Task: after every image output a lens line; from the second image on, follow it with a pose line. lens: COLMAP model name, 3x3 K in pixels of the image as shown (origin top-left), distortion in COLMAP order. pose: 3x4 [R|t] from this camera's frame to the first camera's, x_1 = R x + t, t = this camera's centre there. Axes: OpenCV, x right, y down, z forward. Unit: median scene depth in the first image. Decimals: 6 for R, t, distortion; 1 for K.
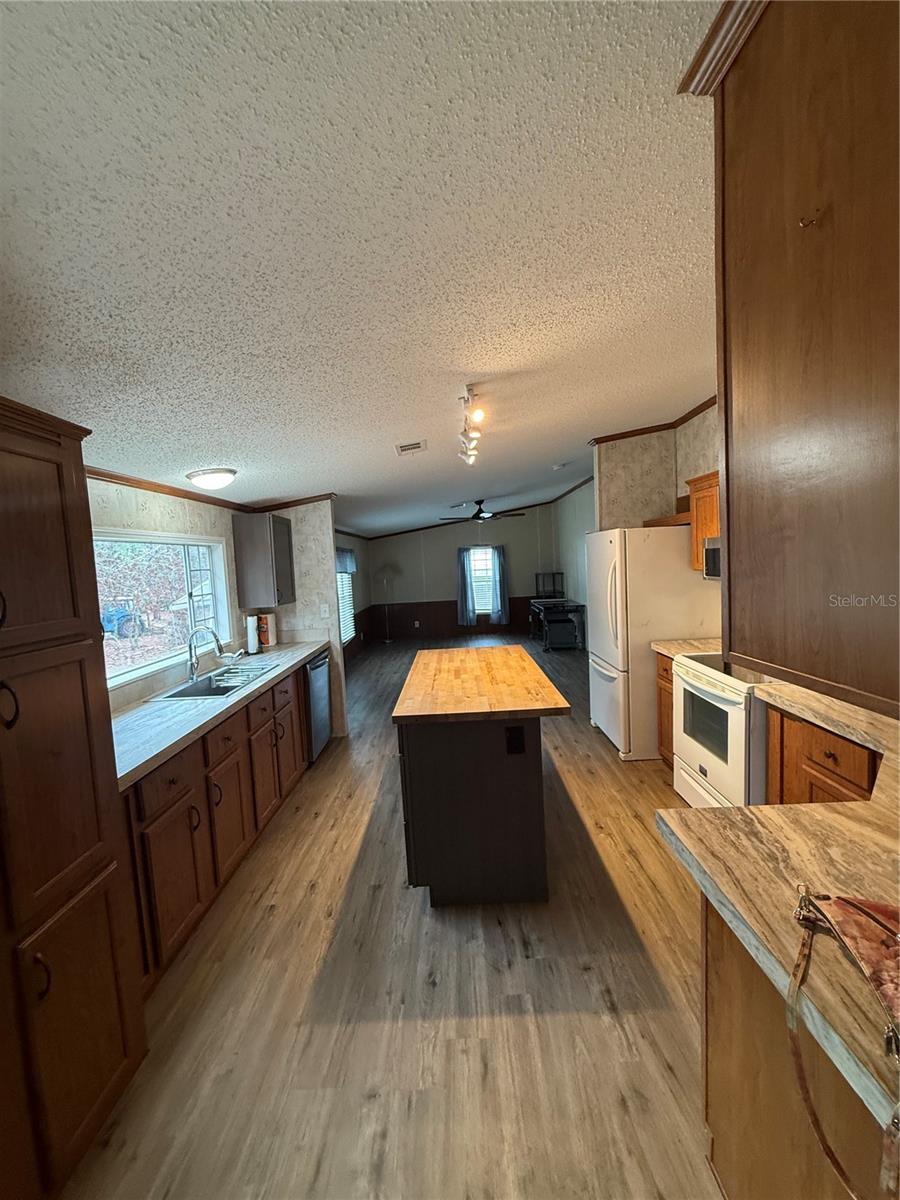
lens RADIAL K [[476.9, 0, 448.6], [0, 476.9, 595.0], [0, 0, 1]] dist [-0.001885, -0.000066]
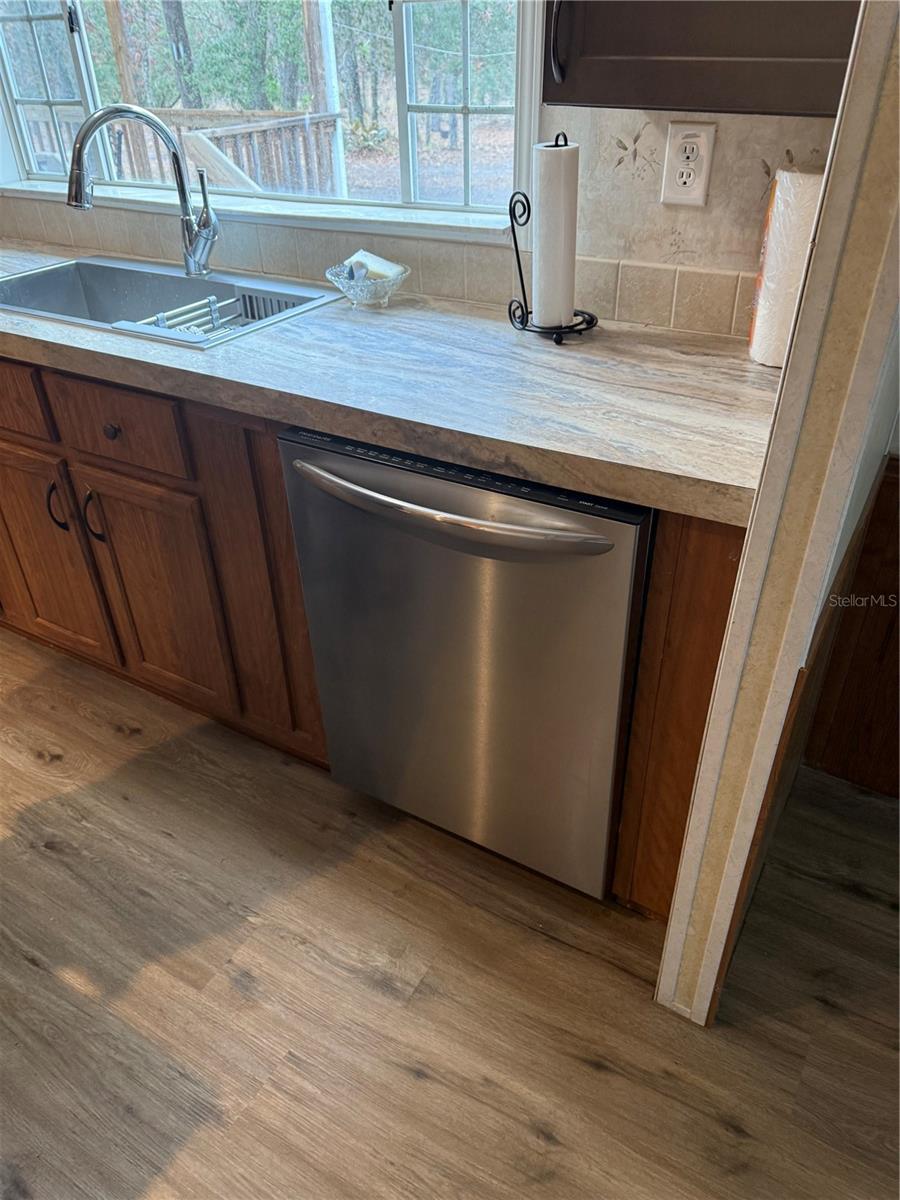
lens RADIAL K [[849.9, 0, 444.8], [0, 849.9, 587.7], [0, 0, 1]] dist [0.043505, -0.057070]
pose [[-0.507336, 0.516864, -0.689537, -0.039601], [-0.021214, 0.792428, 0.609597, -0.025963], [0.861487, 0.323898, -0.391063, 1.142855]]
